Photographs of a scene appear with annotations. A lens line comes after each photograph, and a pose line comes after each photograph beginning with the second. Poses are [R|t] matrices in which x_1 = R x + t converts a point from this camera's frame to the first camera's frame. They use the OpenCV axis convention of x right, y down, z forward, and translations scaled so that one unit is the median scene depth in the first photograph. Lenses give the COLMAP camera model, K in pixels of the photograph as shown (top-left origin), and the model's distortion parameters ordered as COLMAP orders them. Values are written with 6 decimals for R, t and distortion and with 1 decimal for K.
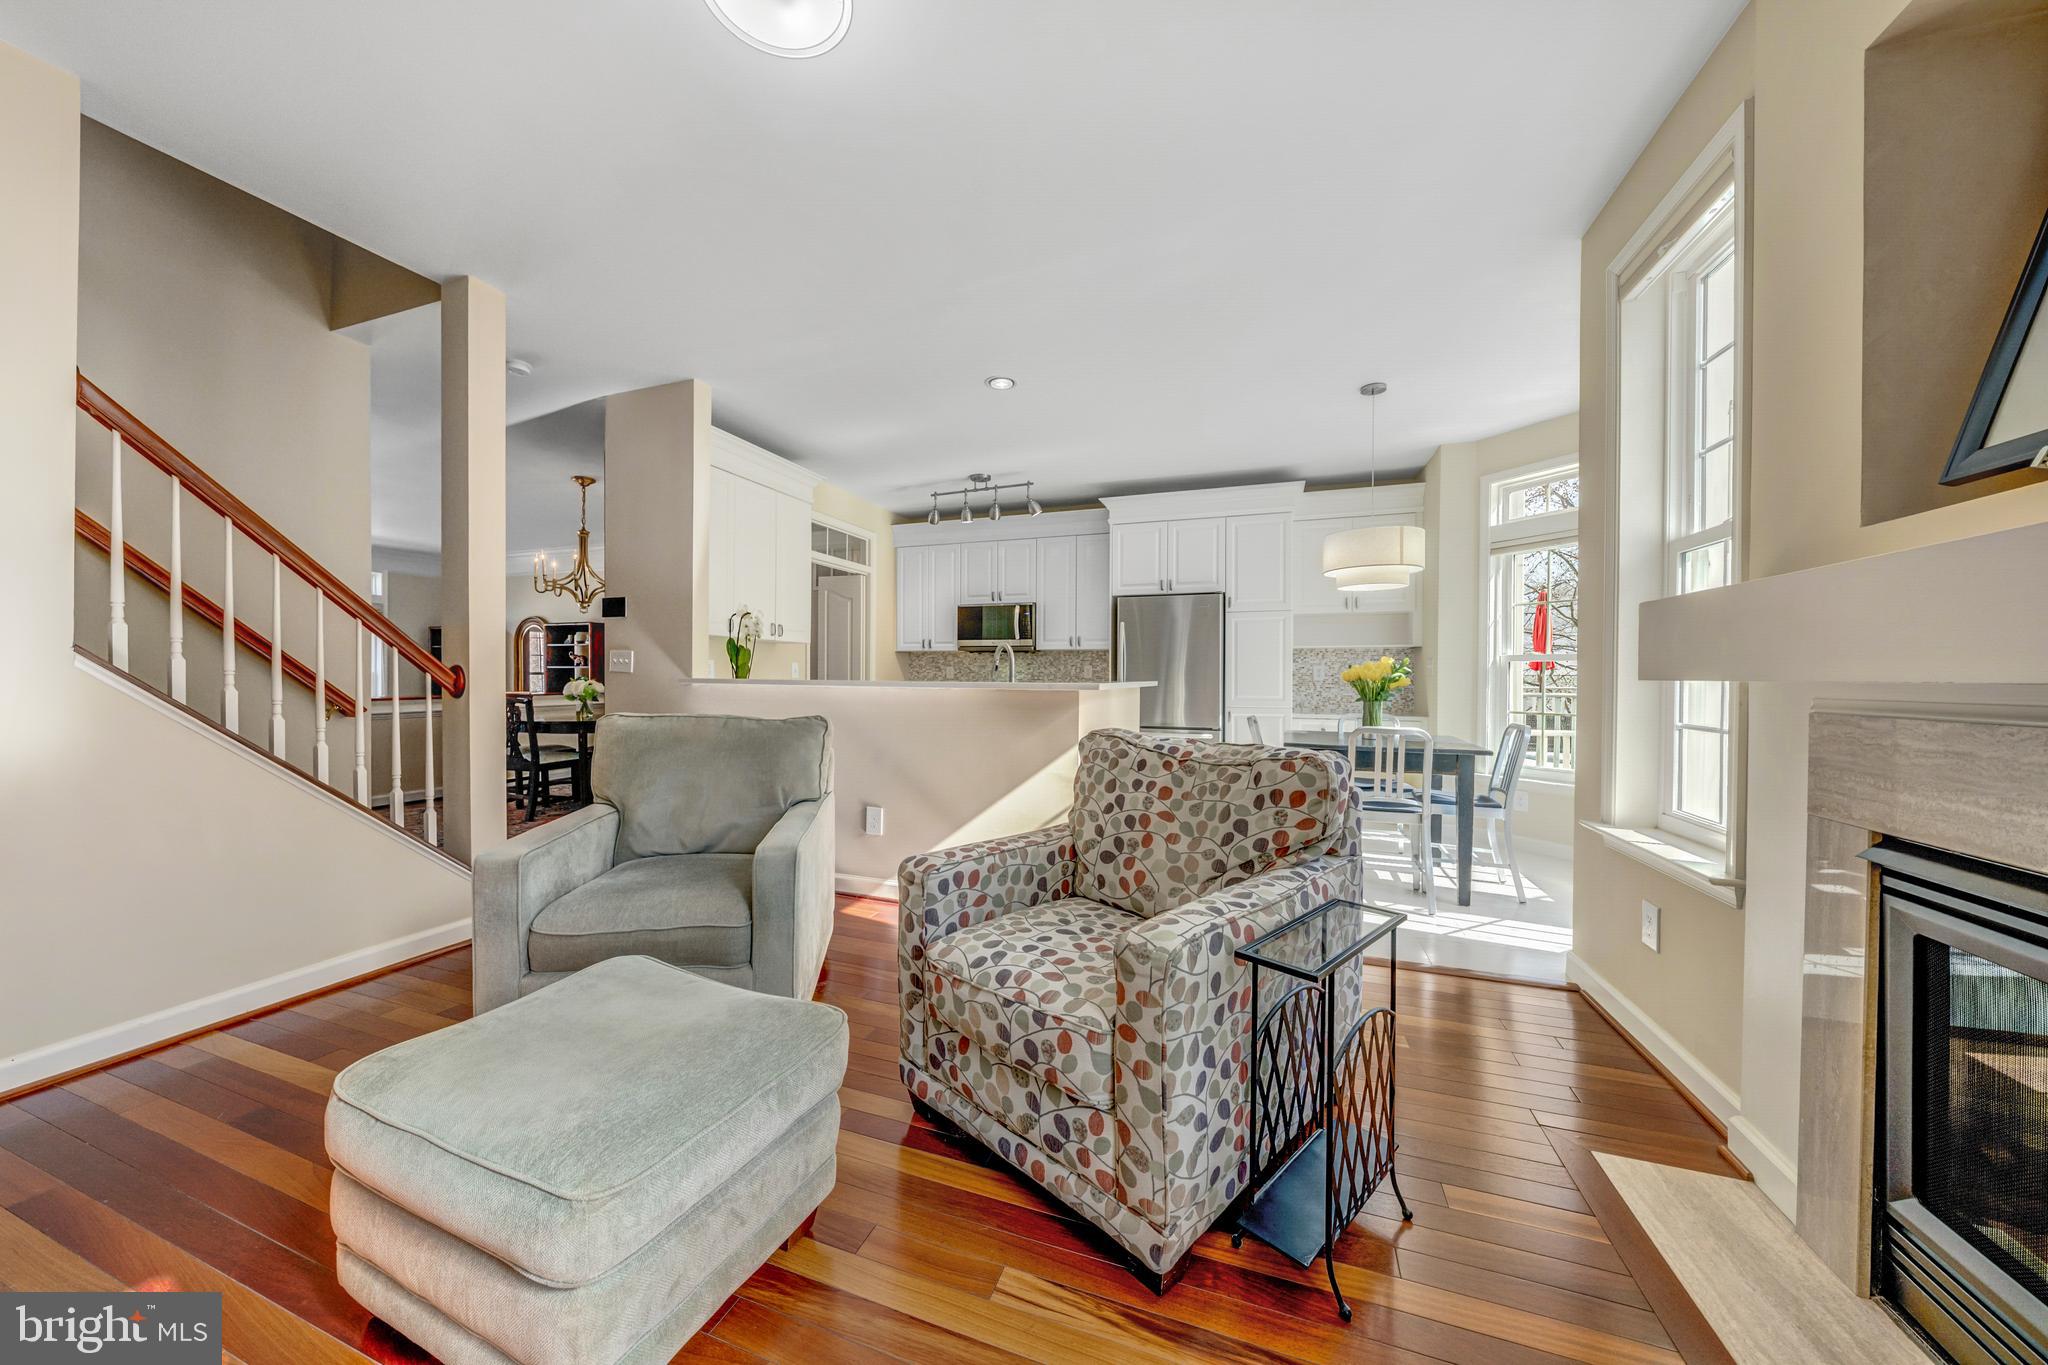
lens RADIAL K [[698.2, 0, 1025.5], [0, 698.2, 681.8], [0, 0, 1]] dist [0.000508, 0.000358]
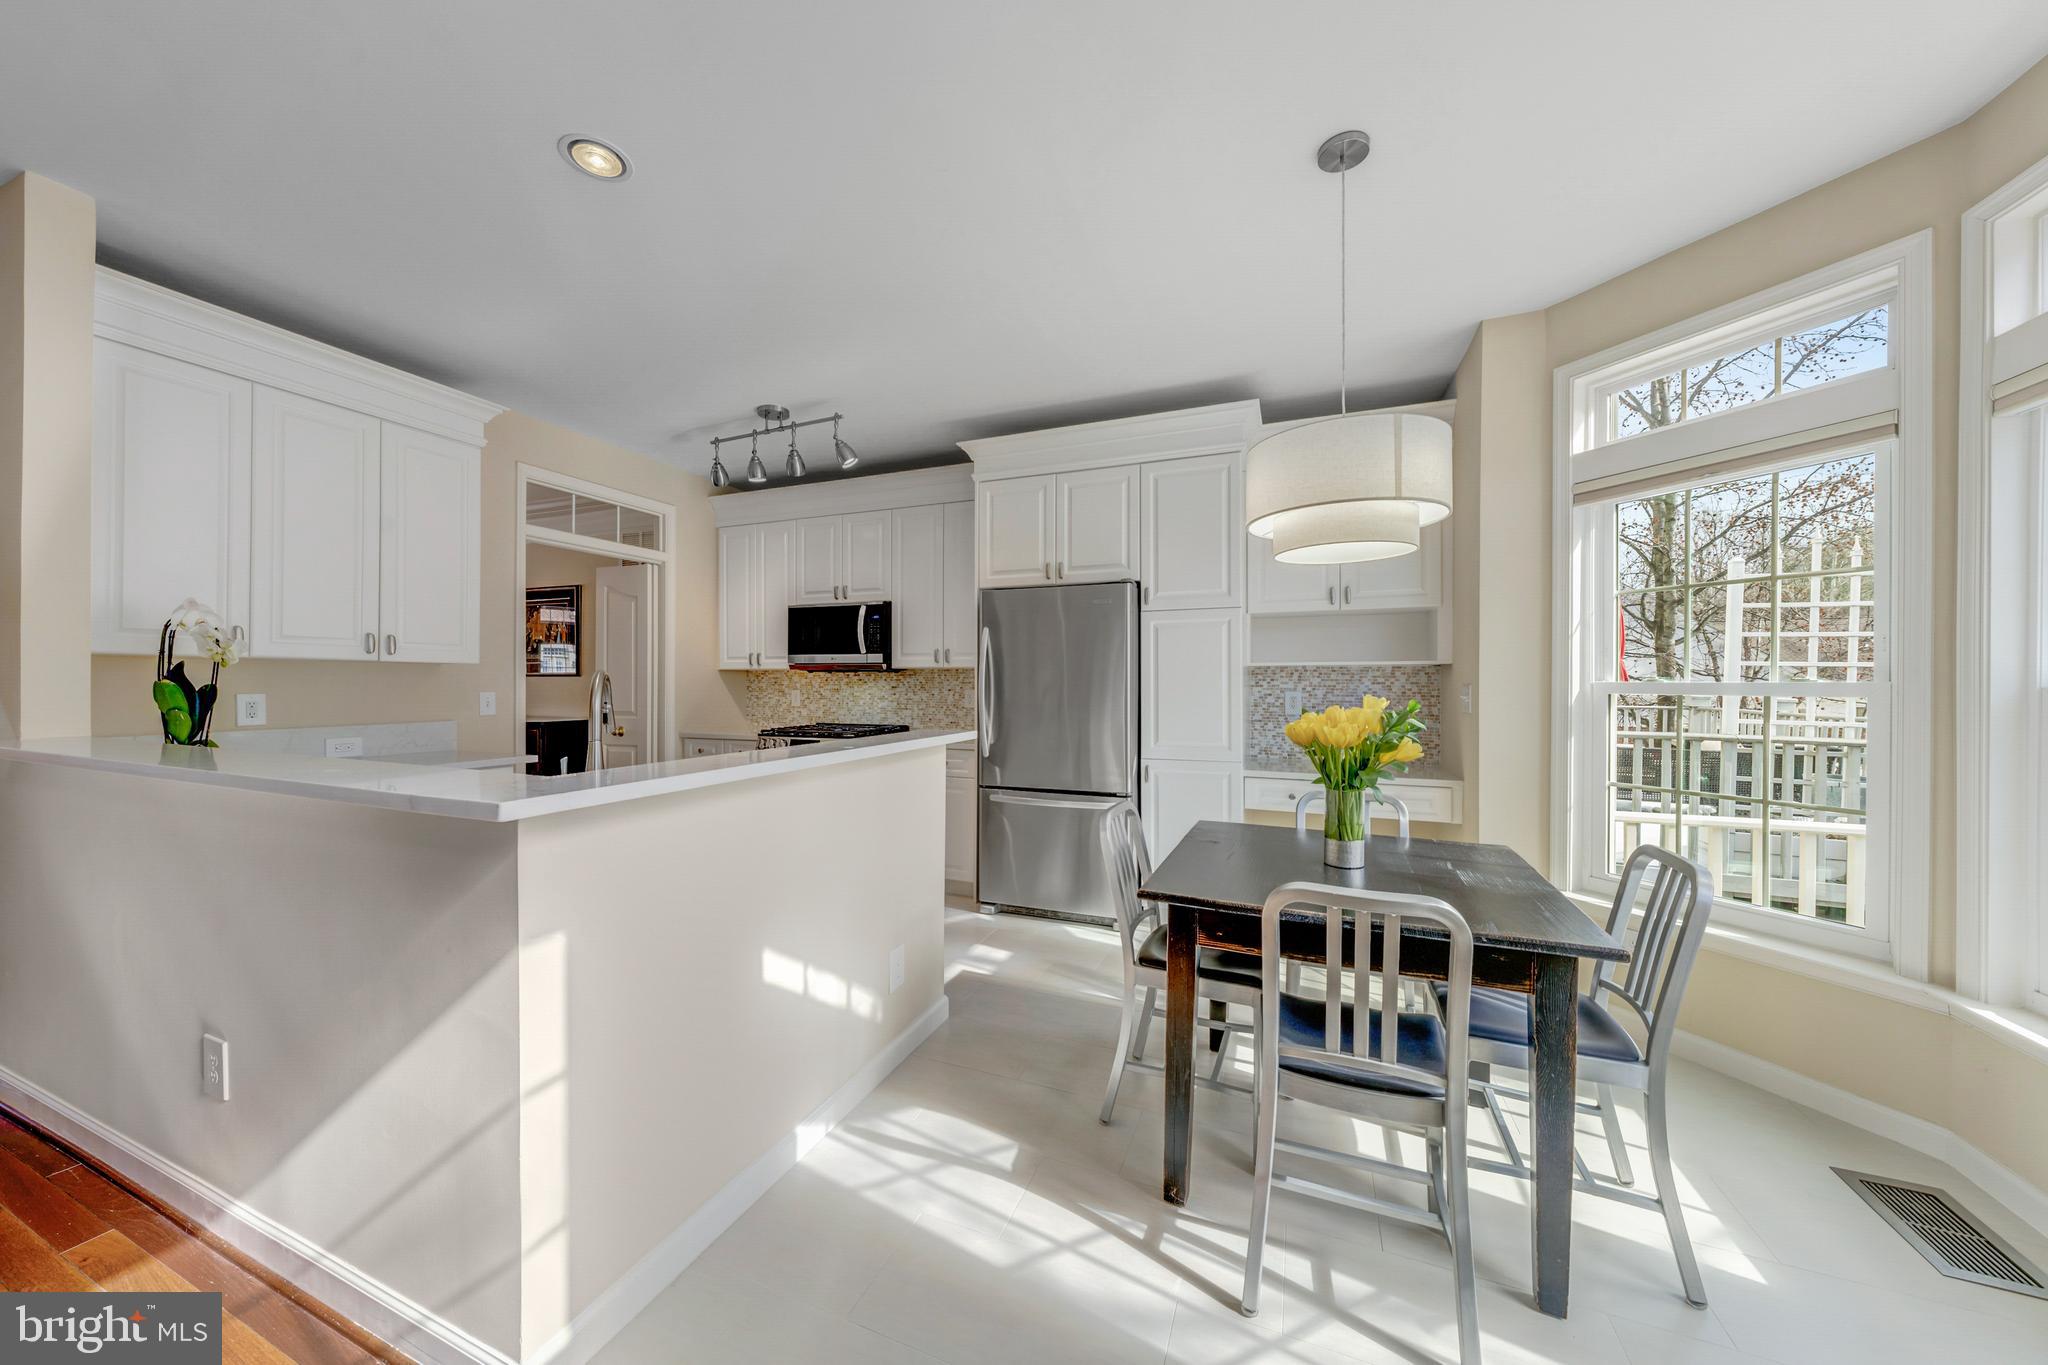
lens RADIAL K [[698.2, 0, 1023.0], [0, 698.2, 686.2], [0, 0, 1]] dist [0.000508, 0.000358]
pose [[0.999234, -0.002410, -0.039063, 0.197399], [0.002294, 0.999993, -0.003005, -0.028342], [0.039070, 0.002913, 0.999232, 0.340725]]
